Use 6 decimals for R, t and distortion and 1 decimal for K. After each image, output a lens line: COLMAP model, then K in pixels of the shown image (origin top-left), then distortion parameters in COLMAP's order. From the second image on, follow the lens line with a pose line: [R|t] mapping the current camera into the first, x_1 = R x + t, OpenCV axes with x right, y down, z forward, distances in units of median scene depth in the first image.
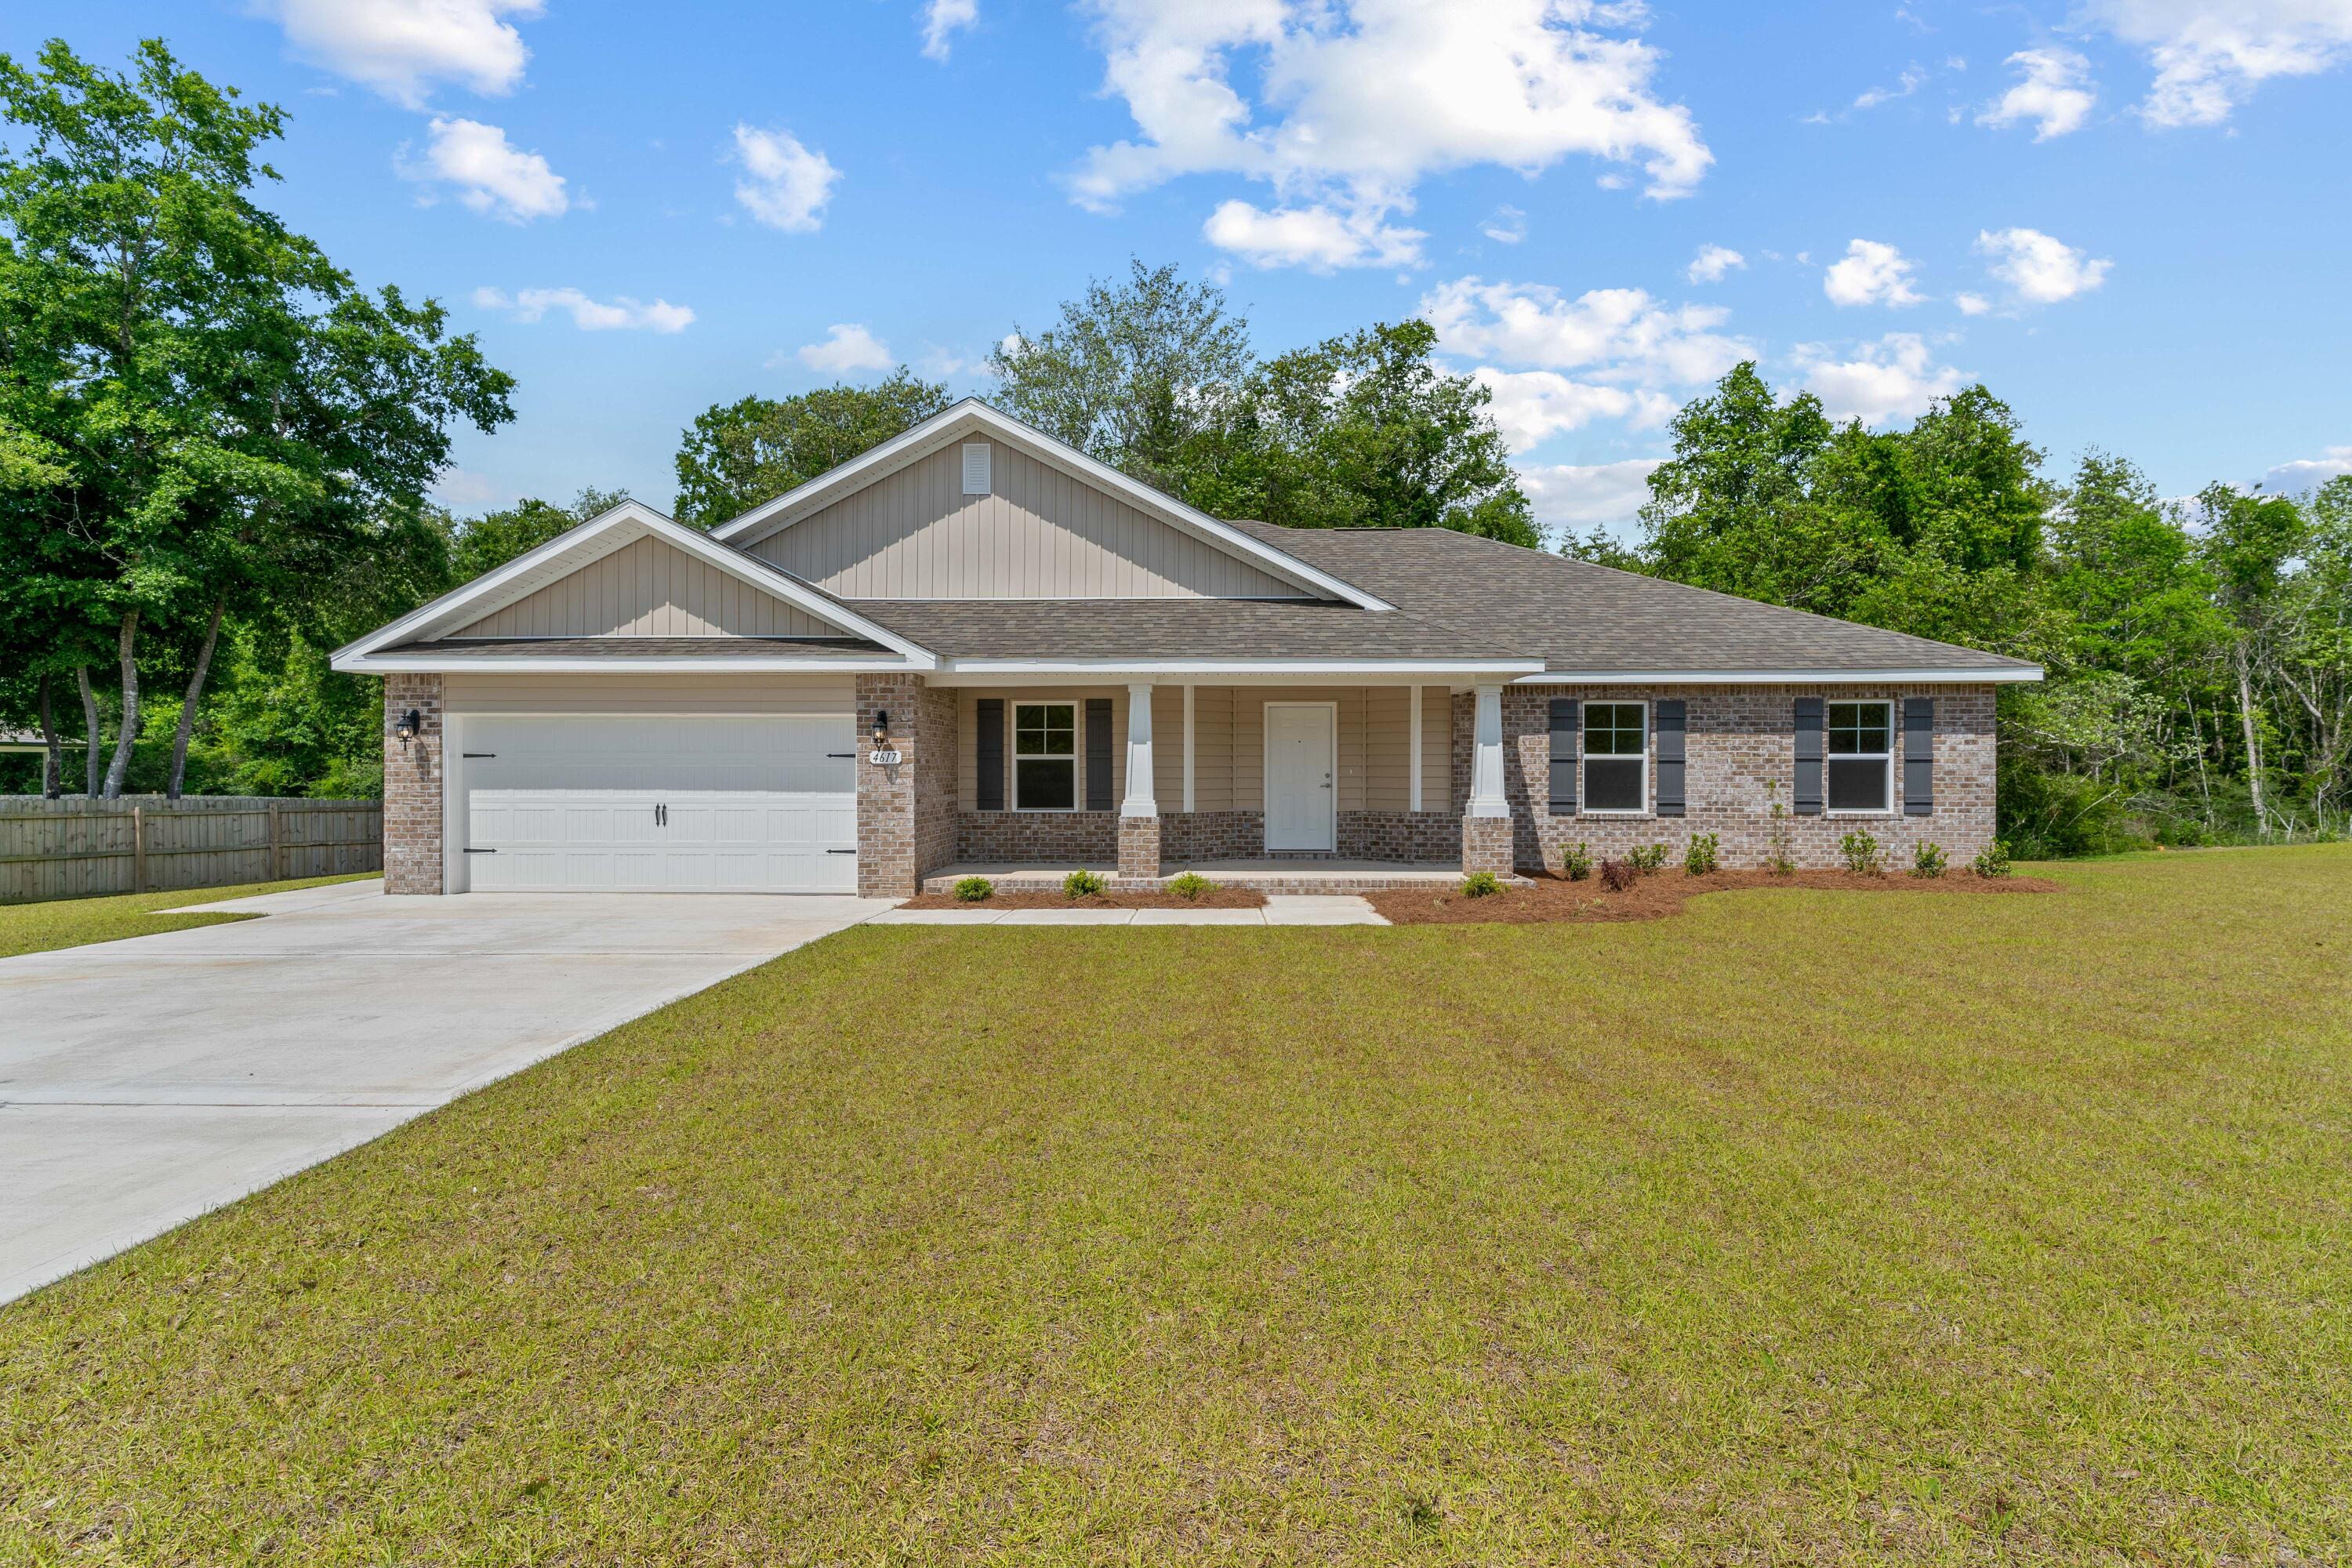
lens RADIAL K [[1129.6, 0, 1176.0], [0, 1129.6, 784.0], [0, 0, 1]] dist [0.003083, -0.000226]
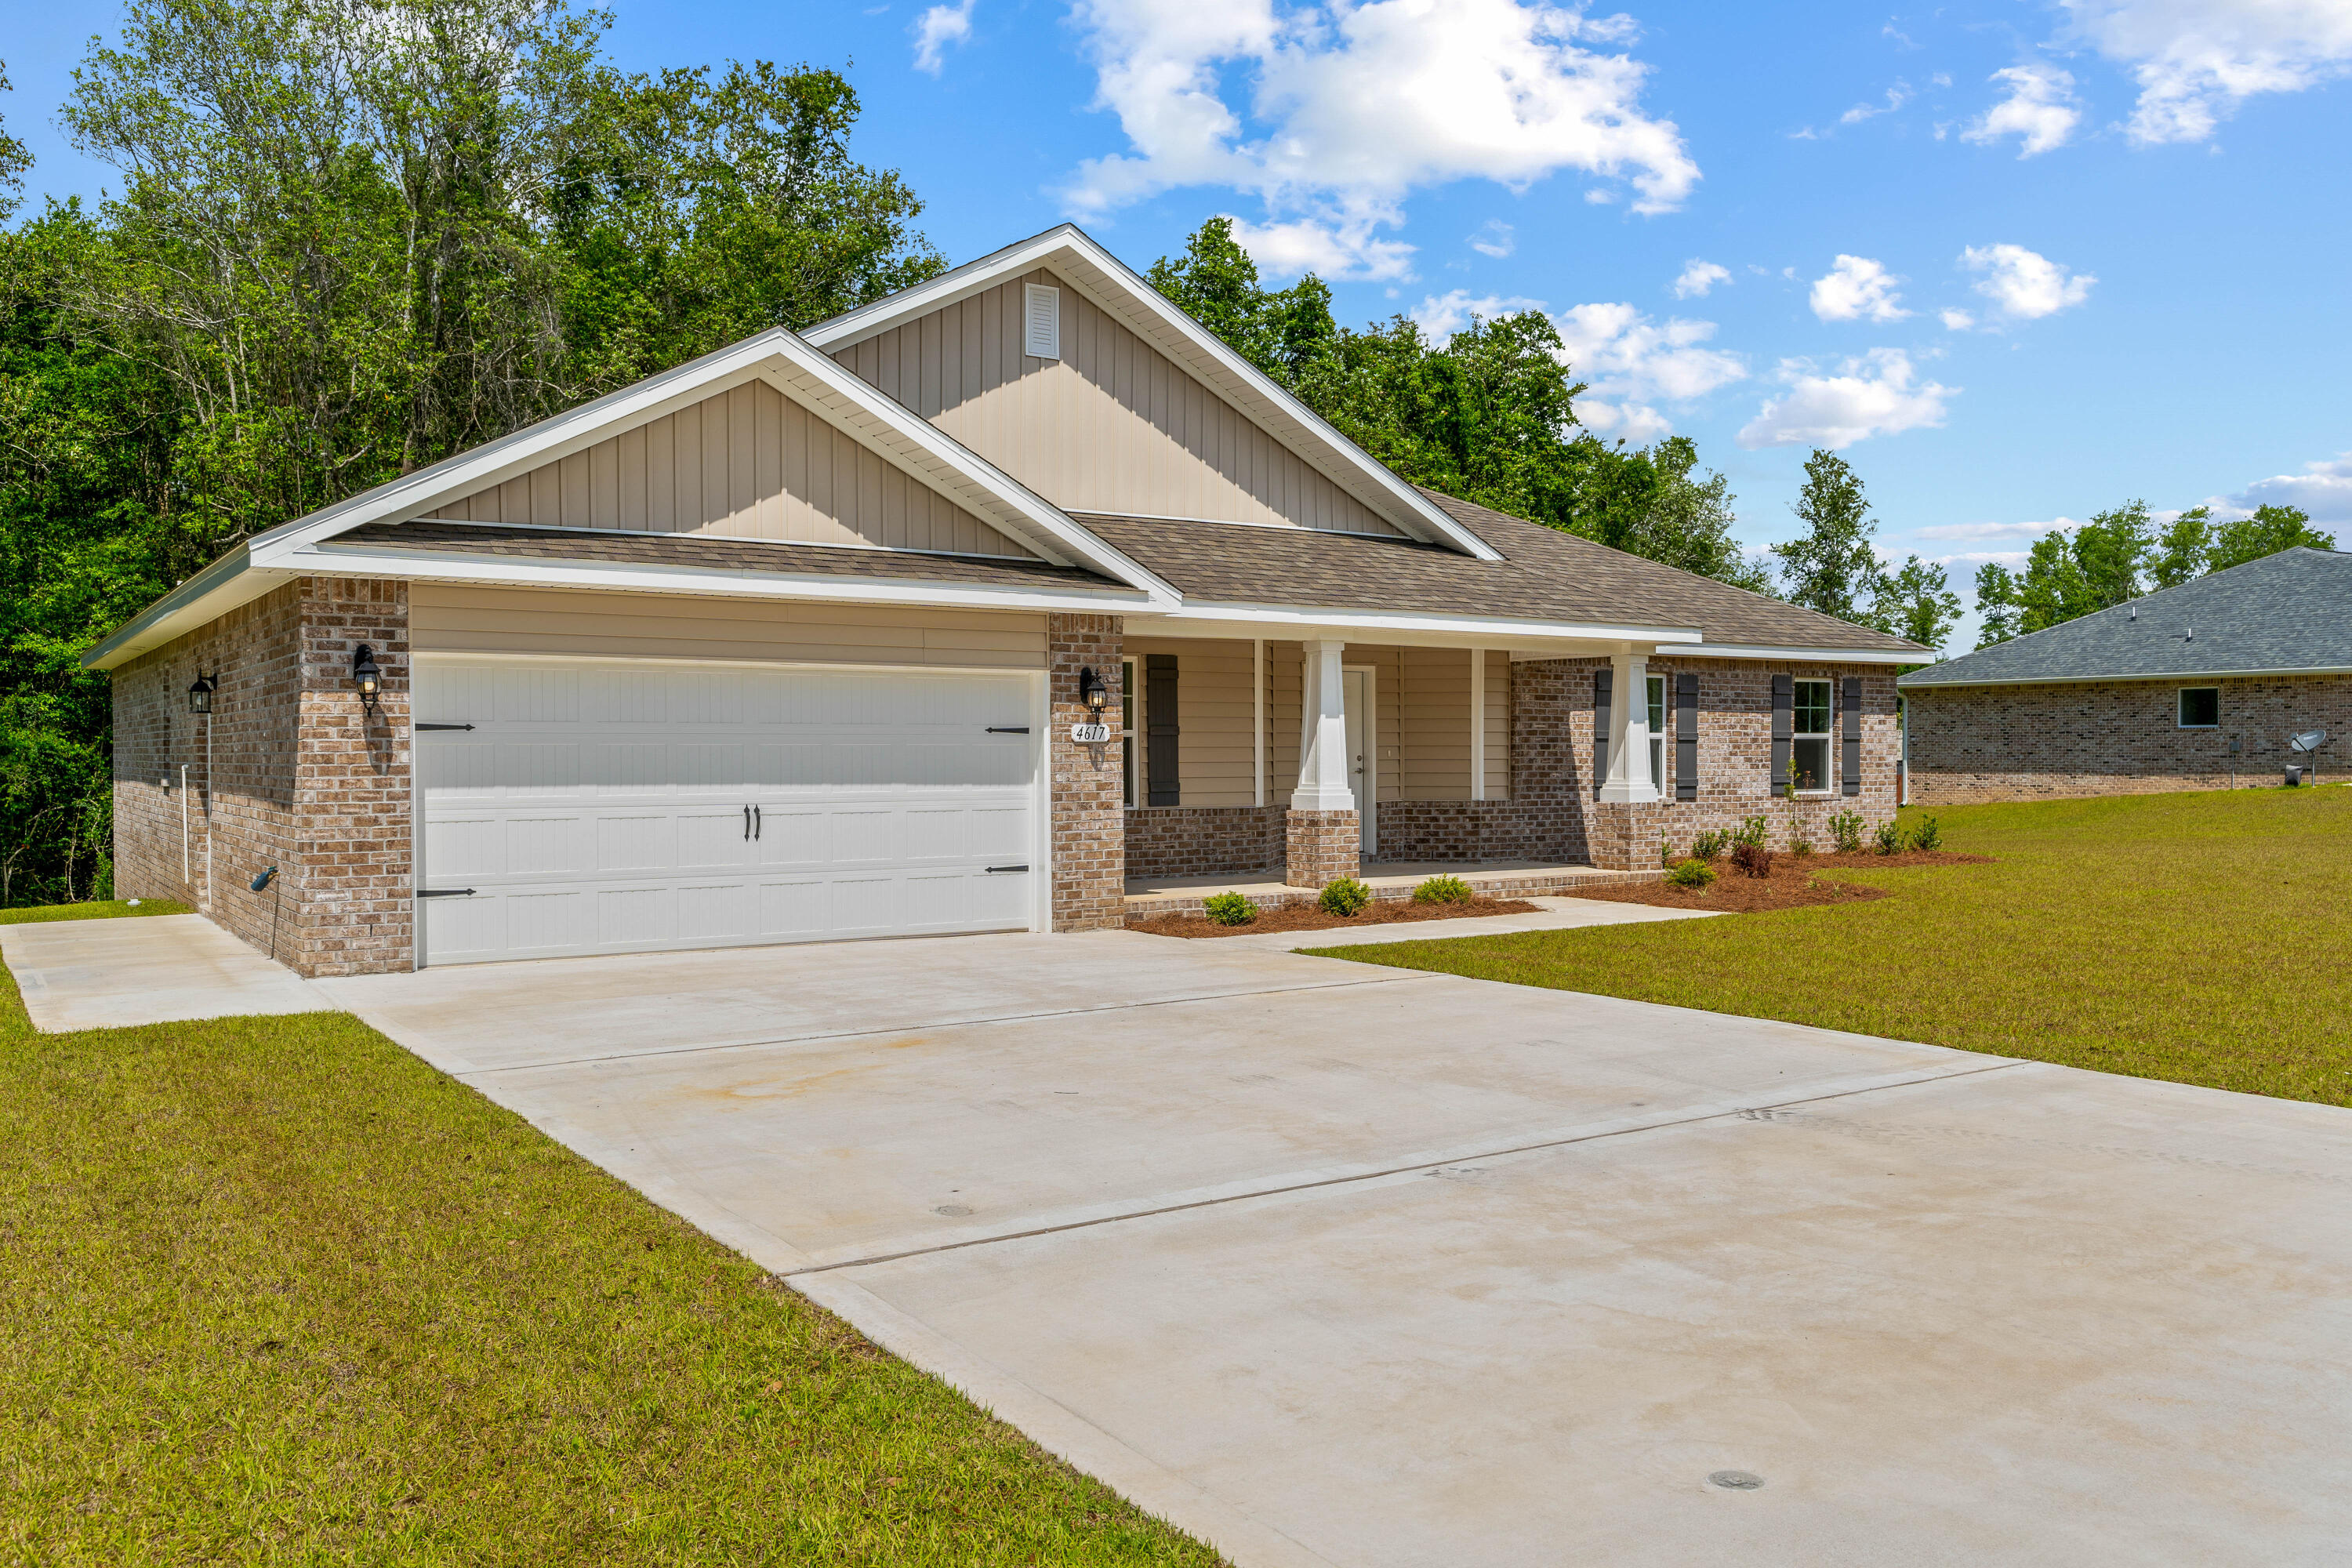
lens RADIAL K [[1835.0, 0, 1176.0], [0, 1835.0, 784.0], [0, 0, 1]] dist [-0.002793, -0.002610]
pose [[0.813524, -0.011968, 0.581408, -0.856412], [0.010548, 0.999927, 0.005824, 0.002325], [-0.581436, 0.001394, 0.813591, 0.028130]]
